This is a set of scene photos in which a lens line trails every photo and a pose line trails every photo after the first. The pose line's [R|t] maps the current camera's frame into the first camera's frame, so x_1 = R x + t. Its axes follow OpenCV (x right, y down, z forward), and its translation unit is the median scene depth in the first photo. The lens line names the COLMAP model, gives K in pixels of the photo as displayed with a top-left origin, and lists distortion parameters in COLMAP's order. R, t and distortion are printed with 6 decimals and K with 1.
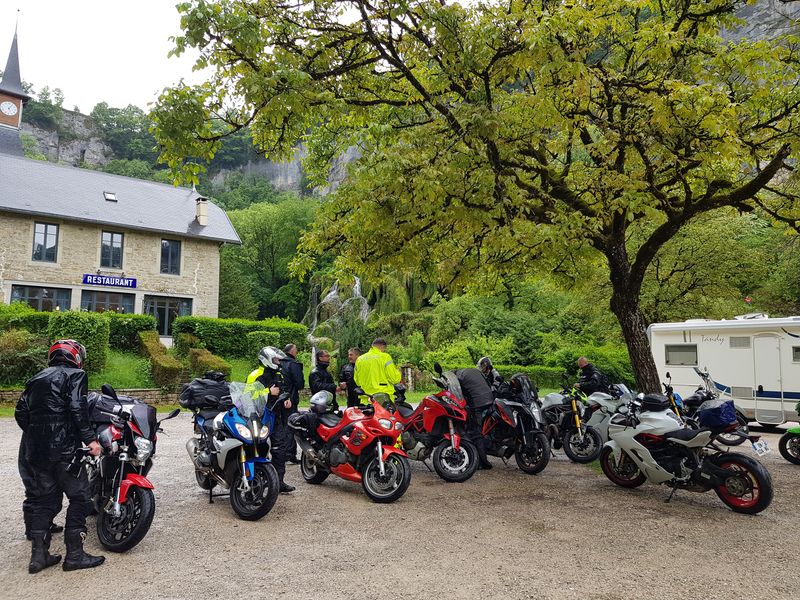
lens RADIAL K [[609.8, 0, 400.5], [0, 609.8, 299.9], [0, 0, 1]] dist [-0.002734, -0.002126]
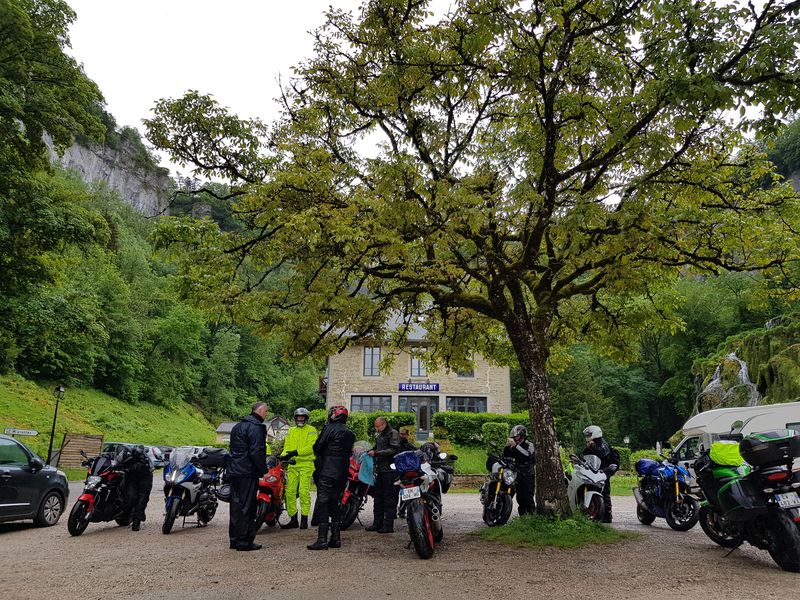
lens RADIAL K [[609.8, 0, 401.0], [0, 609.8, 300.9], [0, 0, 1]] dist [-0.002734, -0.002126]
pose [[0.733632, -0.168559, -0.658310, 0.195741], [0.058476, 0.980814, -0.185969, 0.014893], [0.677027, 0.097937, 0.729413, 0.034020]]
